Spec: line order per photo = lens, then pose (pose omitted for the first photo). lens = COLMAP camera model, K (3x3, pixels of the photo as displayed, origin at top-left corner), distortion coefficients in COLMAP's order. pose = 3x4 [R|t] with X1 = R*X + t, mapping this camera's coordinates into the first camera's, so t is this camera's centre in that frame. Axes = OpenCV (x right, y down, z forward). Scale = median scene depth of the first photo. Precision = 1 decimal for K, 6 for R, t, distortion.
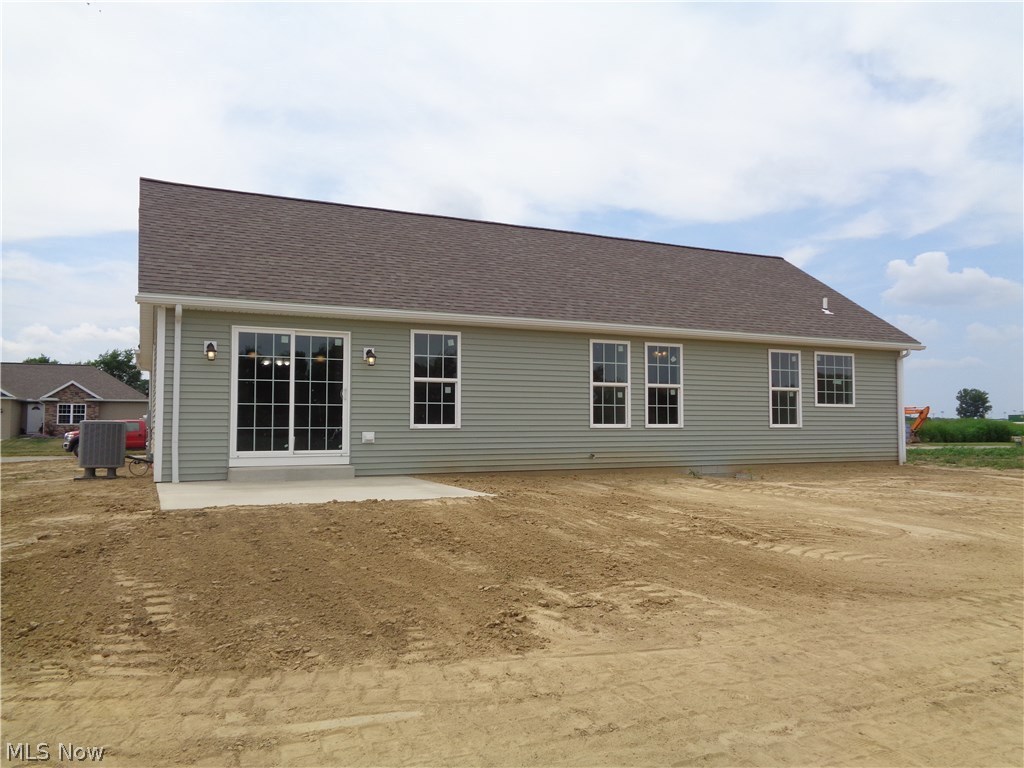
lens RADIAL K [[766.8, 0, 512.0], [0, 766.8, 384.0], [0, 0, 1]] dist [0.014182, 0.002614]
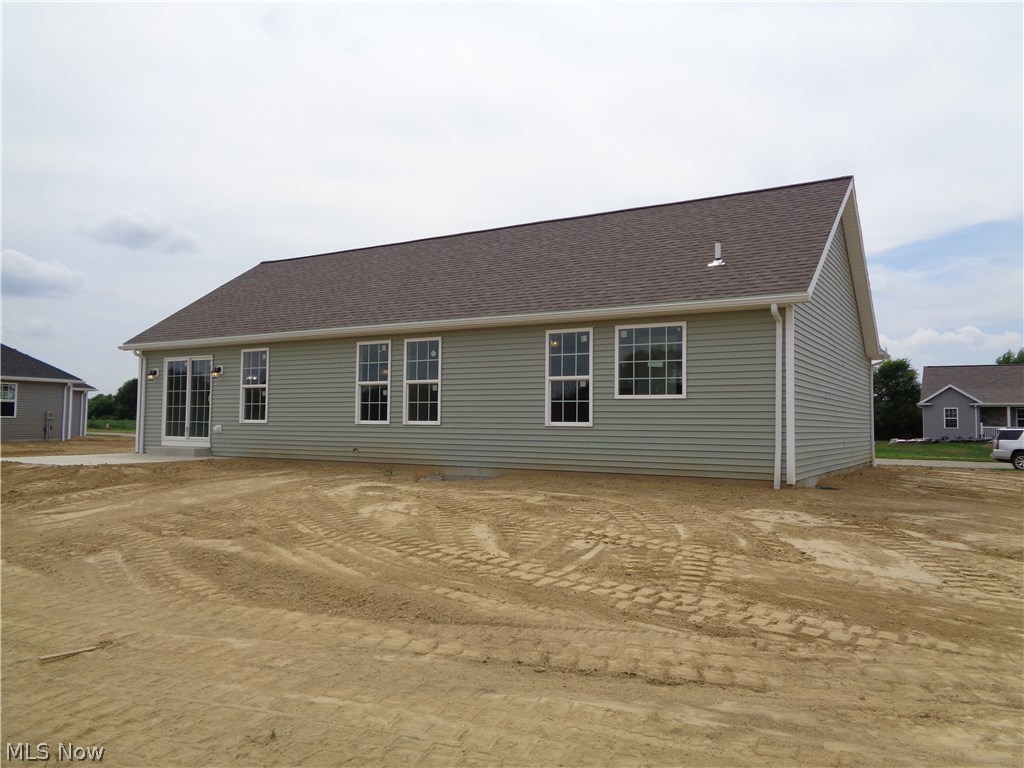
lens RADIAL K [[830.1, 0, 512.0], [0, 830.1, 384.0], [0, 0, 1]] dist [0.004342, 0.000805]
pose [[0.526345, -0.034862, -0.849556, 1.139767], [0.037418, 0.999141, -0.017818, 0.027916], [0.849447, -0.022410, 0.527198, 0.534742]]
